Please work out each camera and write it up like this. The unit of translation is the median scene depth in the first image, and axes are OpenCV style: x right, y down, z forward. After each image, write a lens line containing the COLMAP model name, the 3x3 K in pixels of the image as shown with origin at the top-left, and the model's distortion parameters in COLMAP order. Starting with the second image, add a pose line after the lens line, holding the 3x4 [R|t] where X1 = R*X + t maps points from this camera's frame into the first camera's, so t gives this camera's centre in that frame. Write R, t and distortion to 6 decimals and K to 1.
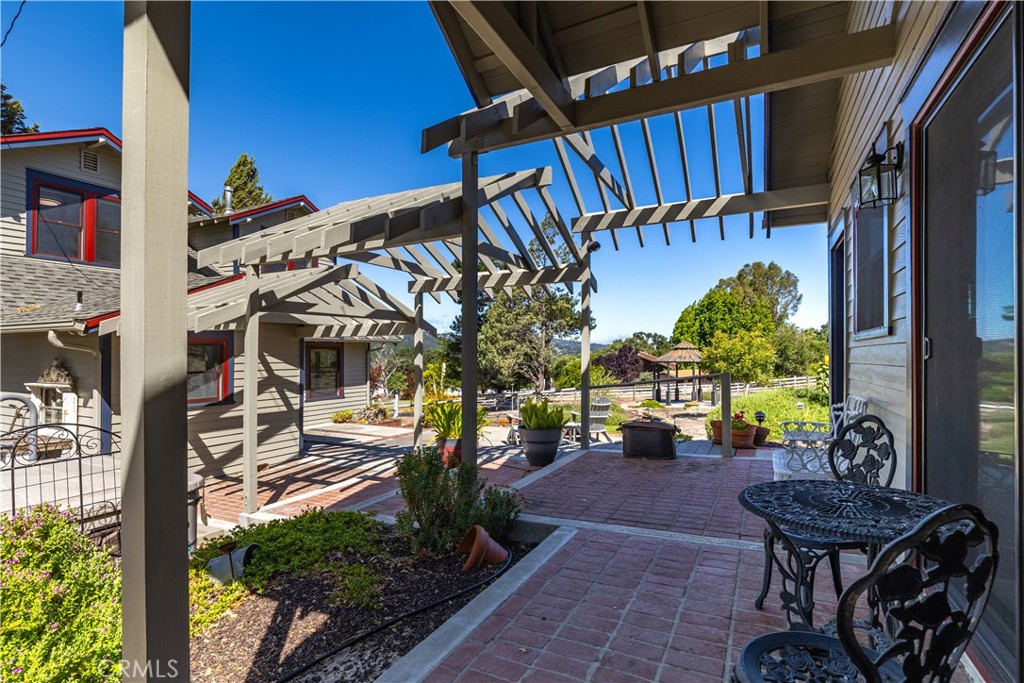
lens RADIAL K [[481.8, 0, 515.9], [0, 481.8, 349.1], [0, 0, 1]] dist [0.004589, 0.000420]
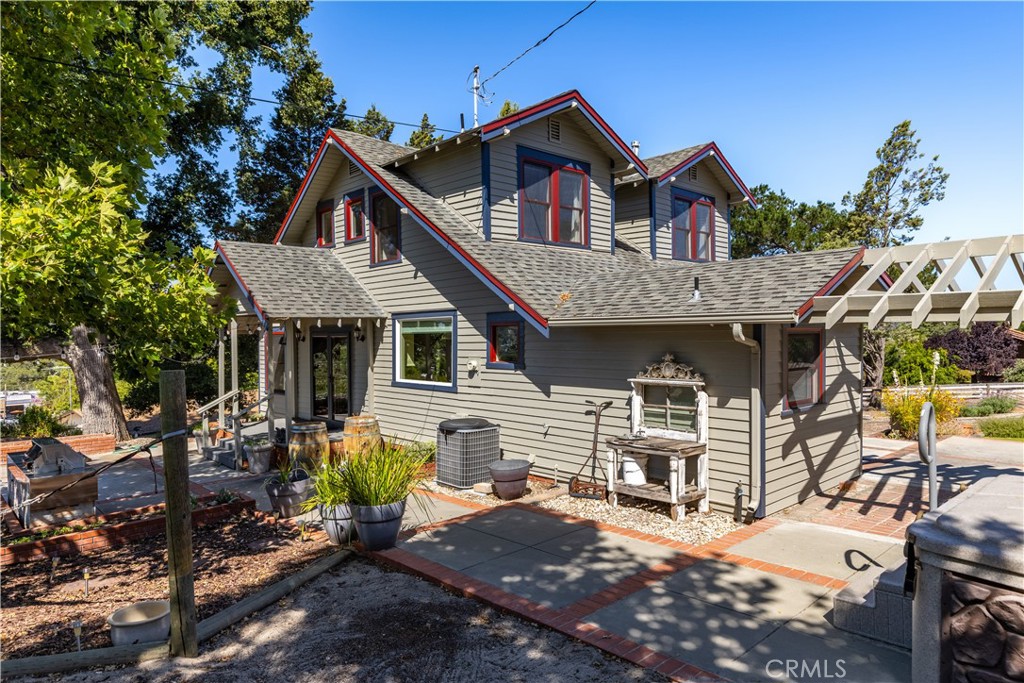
lens RADIAL K [[634.7, 0, 514.1], [0, 634.7, 344.3], [0, 0, 1]] dist [0.005030, 0.003861]
pose [[0.938753, -0.006360, -0.344532, -0.185362], [0.015867, 0.999567, 0.024782, -0.006741], [0.344225, -0.028731, 0.938447, -0.047695]]
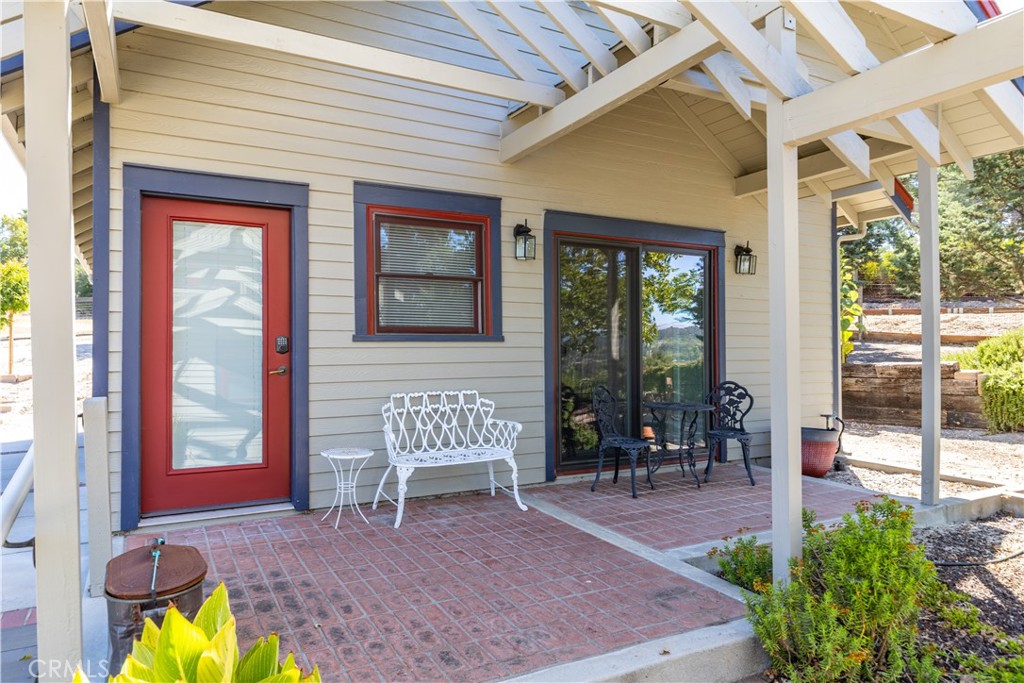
lens RADIAL K [[658.5, 0, 517.5], [0, 658.5, 347.1], [0, 0, 1]] dist [-0.002994, -0.000586]
pose [[-0.832010, 0.020923, 0.554365, -0.033822], [0.004039, 0.999491, -0.031660, 0.004797], [-0.554745, -0.024103, -0.831671, 0.234011]]
